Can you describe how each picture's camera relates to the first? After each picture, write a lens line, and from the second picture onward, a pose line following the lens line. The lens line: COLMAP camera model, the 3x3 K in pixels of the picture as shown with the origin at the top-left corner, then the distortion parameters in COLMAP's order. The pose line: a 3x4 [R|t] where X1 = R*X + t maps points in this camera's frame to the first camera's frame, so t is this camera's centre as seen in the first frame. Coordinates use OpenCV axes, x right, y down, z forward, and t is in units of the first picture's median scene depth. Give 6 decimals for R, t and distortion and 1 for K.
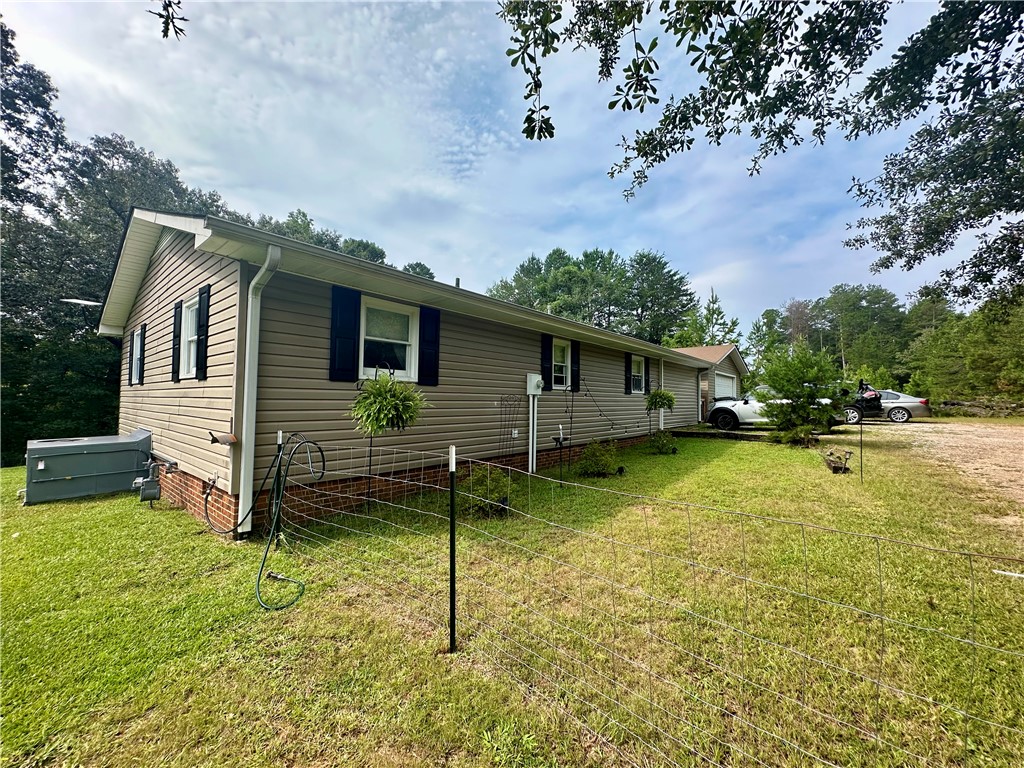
lens RADIAL K [[414.1, 0, 515.2], [0, 414.1, 382.4], [0, 0, 1]] dist [-0.001461, 0.000229]
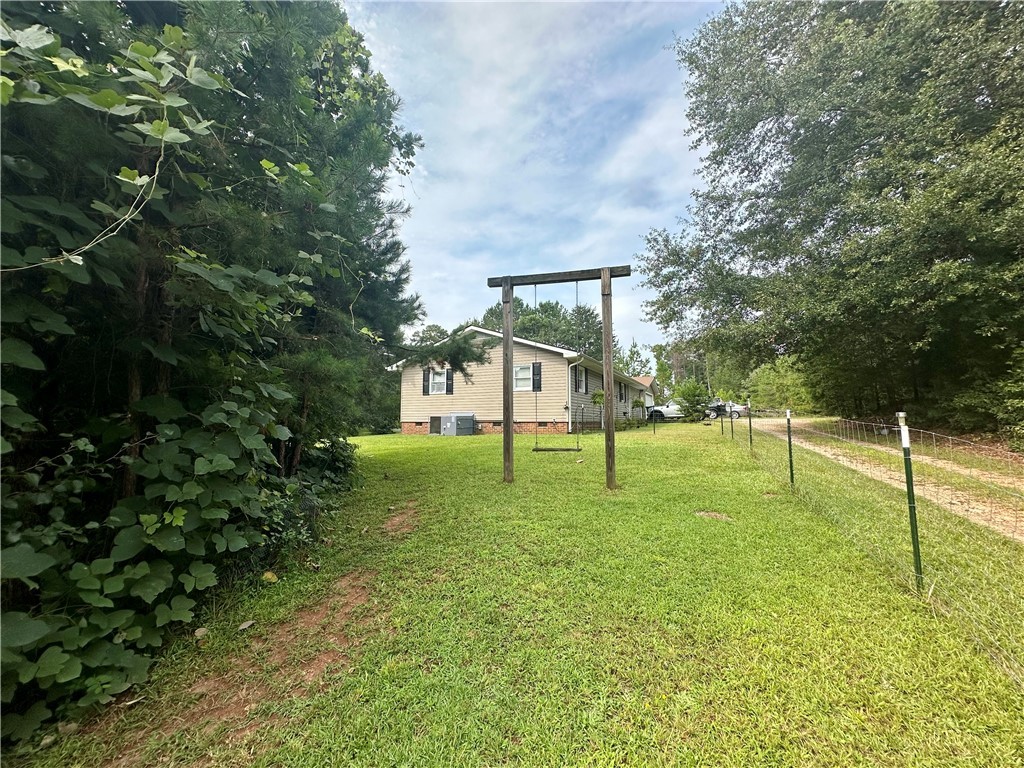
lens RADIAL K [[414.1, 0, 508.8], [0, 414.1, 384.3], [0, 0, 1]] dist [-0.001461, 0.000229]
pose [[0.975715, 0.014214, 0.218580, -0.301569], [-0.004505, 0.998983, -0.044855, 0.015291], [-0.218996, 0.042781, 0.974787, -0.378902]]
